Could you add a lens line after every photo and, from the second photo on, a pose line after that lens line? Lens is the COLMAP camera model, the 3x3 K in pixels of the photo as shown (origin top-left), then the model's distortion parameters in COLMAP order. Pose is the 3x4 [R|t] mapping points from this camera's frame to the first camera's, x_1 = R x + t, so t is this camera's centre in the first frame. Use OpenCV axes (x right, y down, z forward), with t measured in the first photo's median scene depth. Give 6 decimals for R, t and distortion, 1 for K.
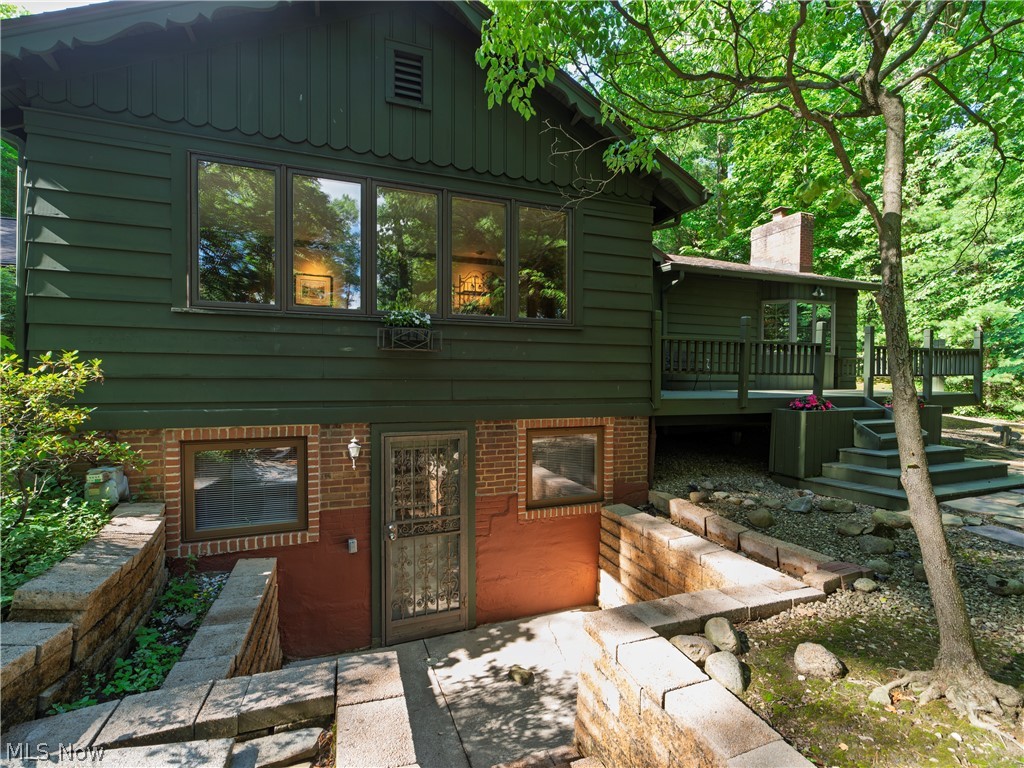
lens RADIAL K [[453.4, 0, 512.0], [0, 453.4, 384.0], [0, 0, 1]] dist [-0.002172, -0.000107]
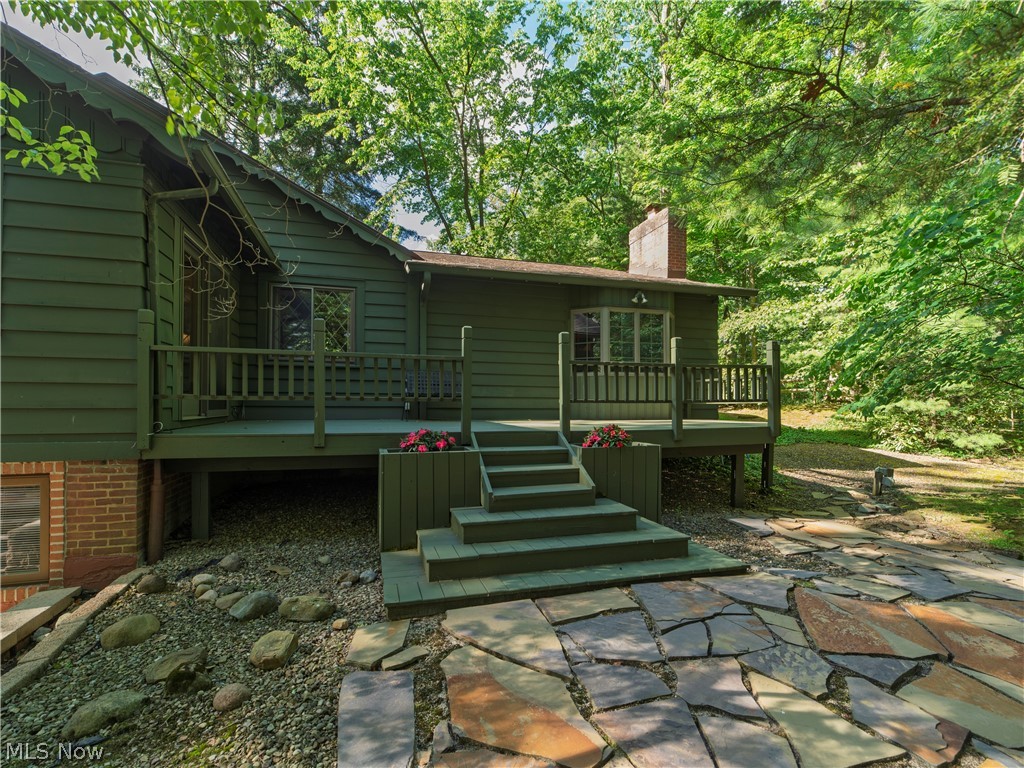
lens RADIAL K [[458.7, 0, 510.6], [0, 458.7, 402.0], [0, 0, 1]] dist [-0.001871, -0.000115]
pose [[0.997304, -0.004443, -0.073244, 0.442294], [0.002502, 0.999644, -0.026570, 0.001101], [0.073336, 0.026315, 0.996960, 0.160635]]
